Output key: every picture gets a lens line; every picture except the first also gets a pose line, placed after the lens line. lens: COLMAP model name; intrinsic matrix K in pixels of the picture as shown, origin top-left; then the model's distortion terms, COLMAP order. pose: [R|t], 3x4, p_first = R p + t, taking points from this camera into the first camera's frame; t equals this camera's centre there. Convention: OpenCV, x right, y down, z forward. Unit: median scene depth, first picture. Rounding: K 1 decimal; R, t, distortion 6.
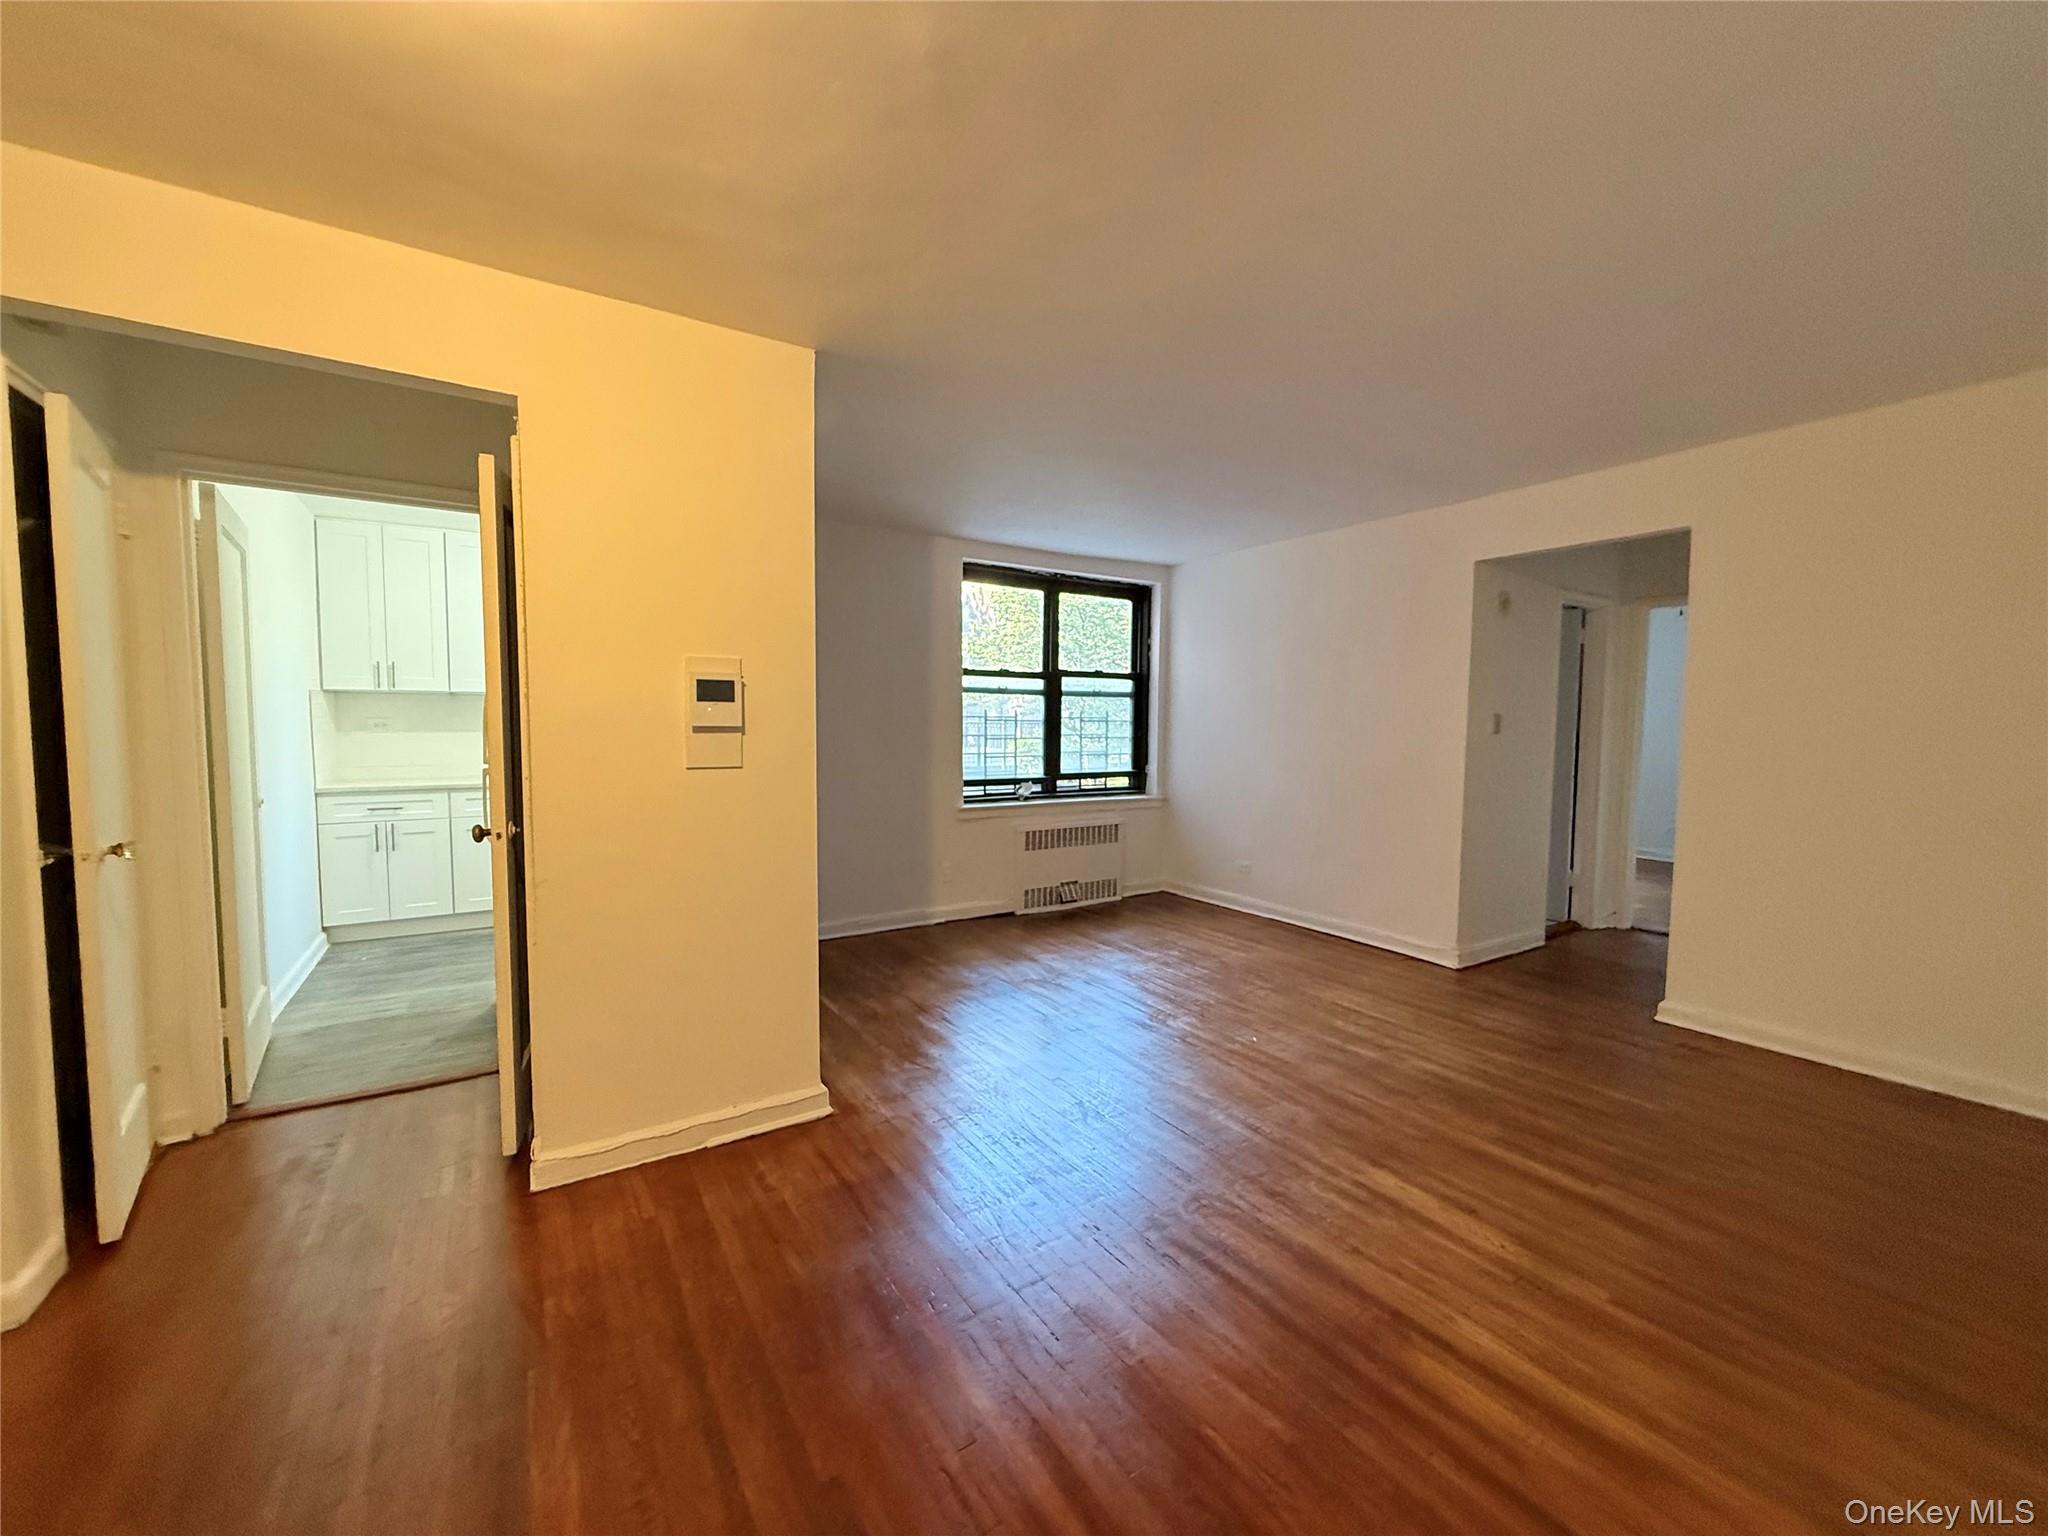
lens RADIAL K [[814.3, 0, 1020.2], [0, 814.3, 771.1], [0, 0, 1]] dist [-0.001275, 0.000150]
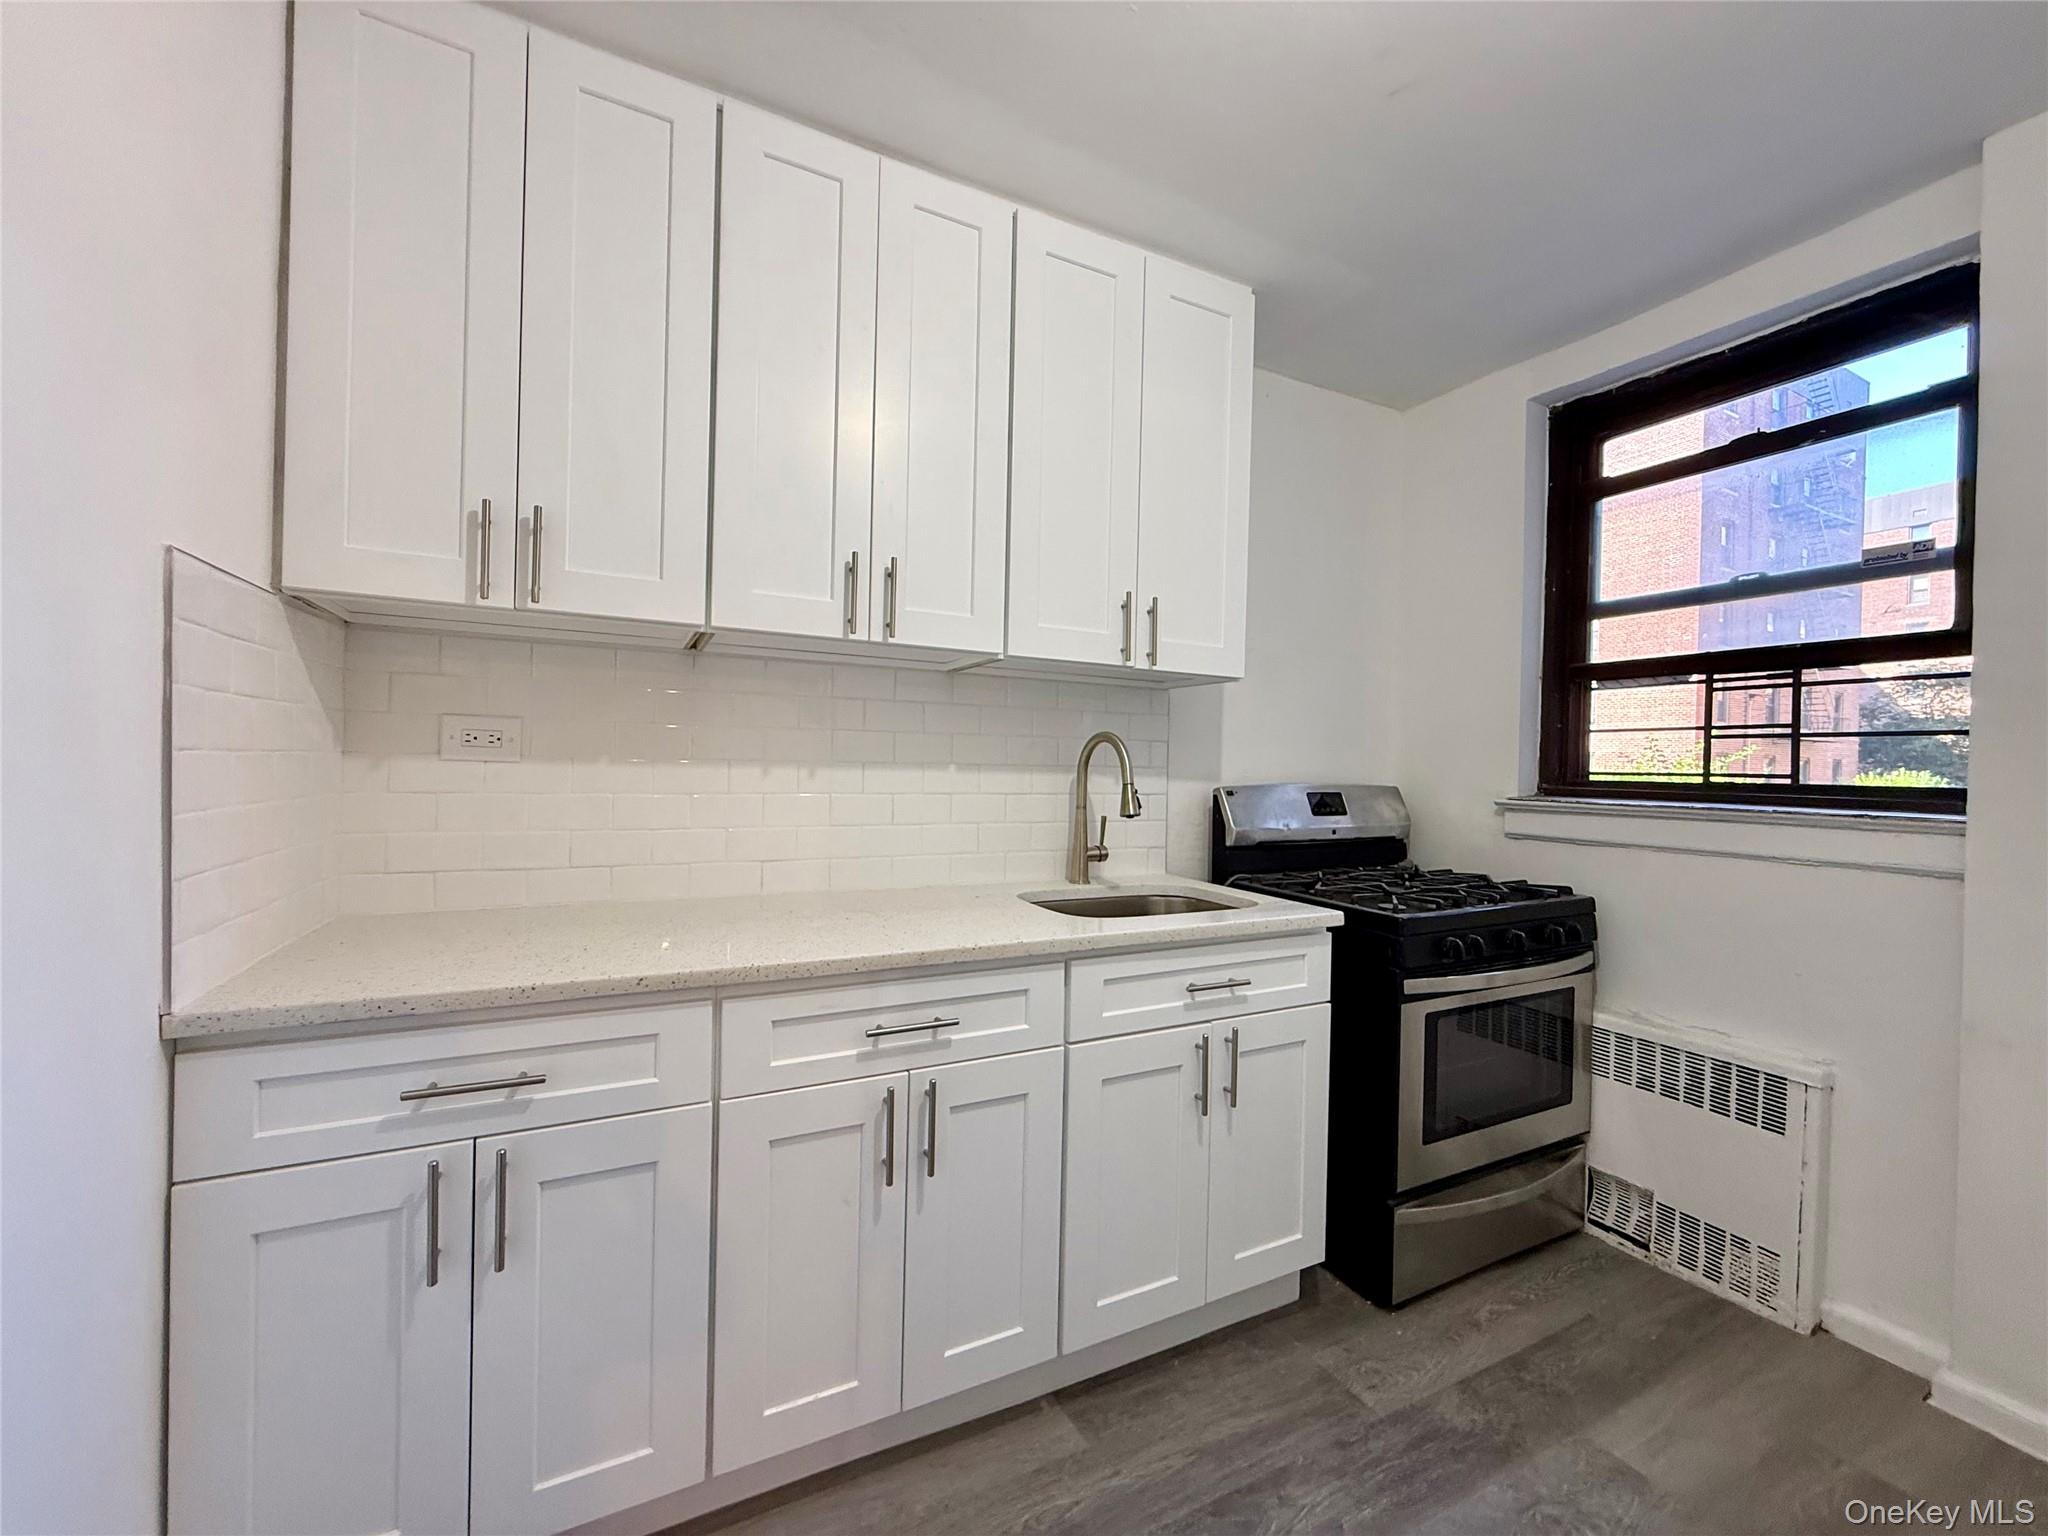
lens RADIAL K [[814.3, 0, 1017.3], [0, 814.3, 769.9], [0, 0, 1]] dist [-0.001275, 0.000150]
pose [[0.995248, 0.017266, -0.095832, -0.822889], [-0.022356, 0.998381, -0.052302, -0.048654], [0.094774, 0.054196, 0.994022, 1.057613]]
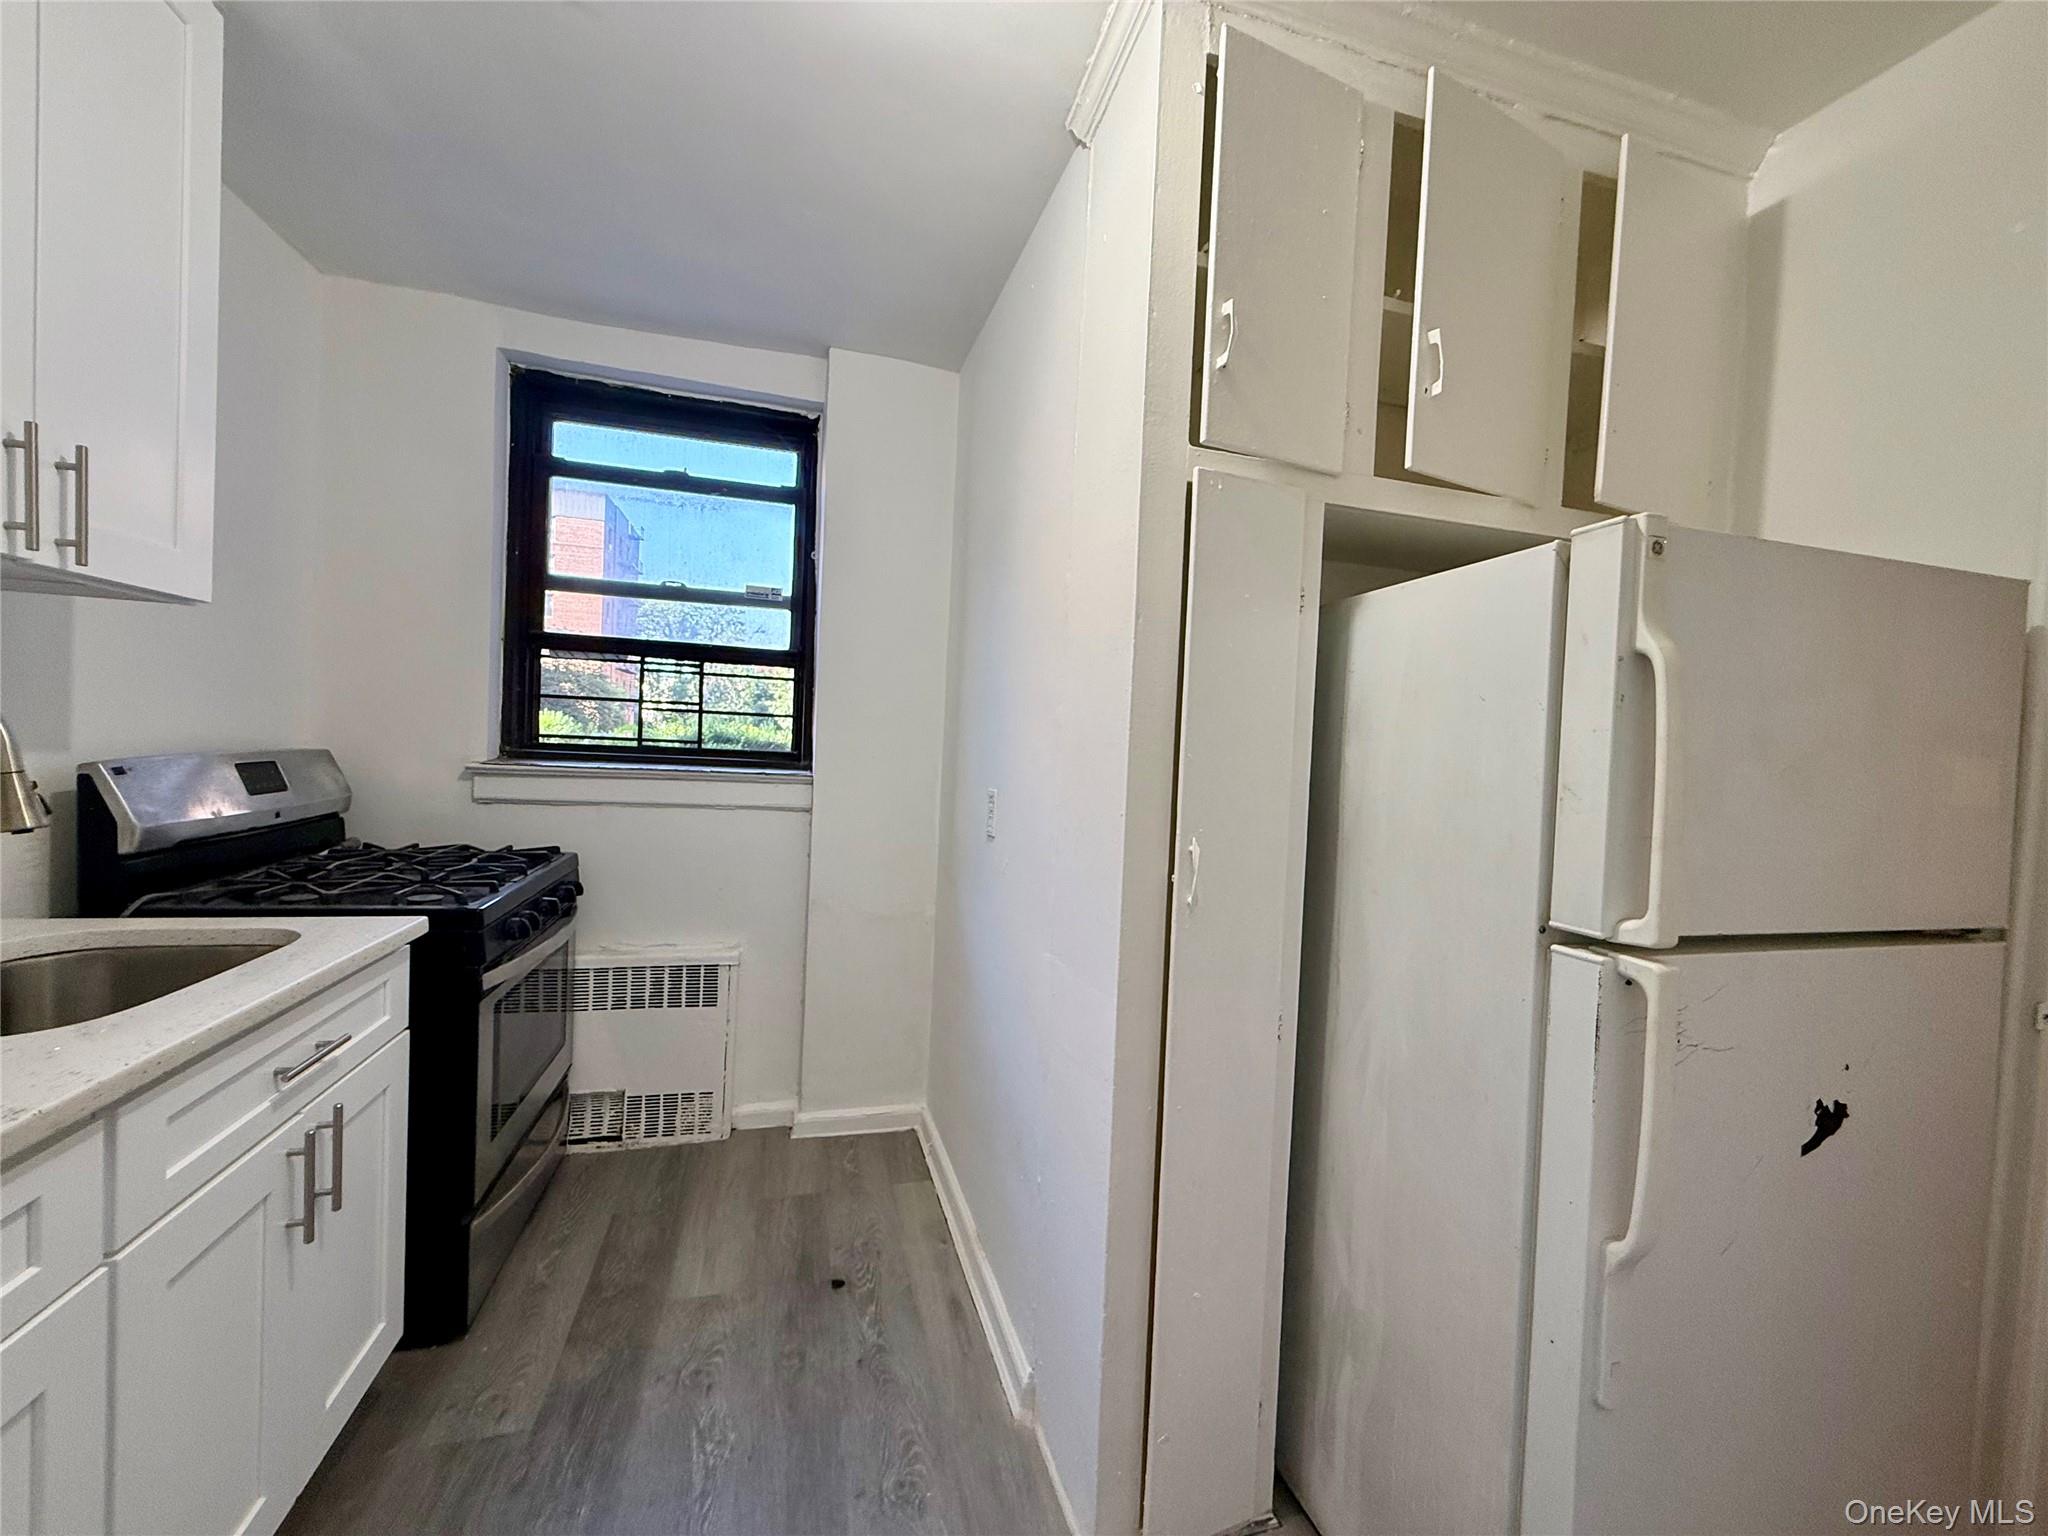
lens RADIAL K [[814.3, 0, 1021.5], [0, 814.3, 771.5], [0, 0, 1]] dist [-0.001275, 0.000150]
pose [[0.287008, -0.024051, 0.957626, -0.987488], [0.009134, 0.999708, 0.022371, -0.073963], [-0.957885, 0.002326, 0.287144, 1.170862]]
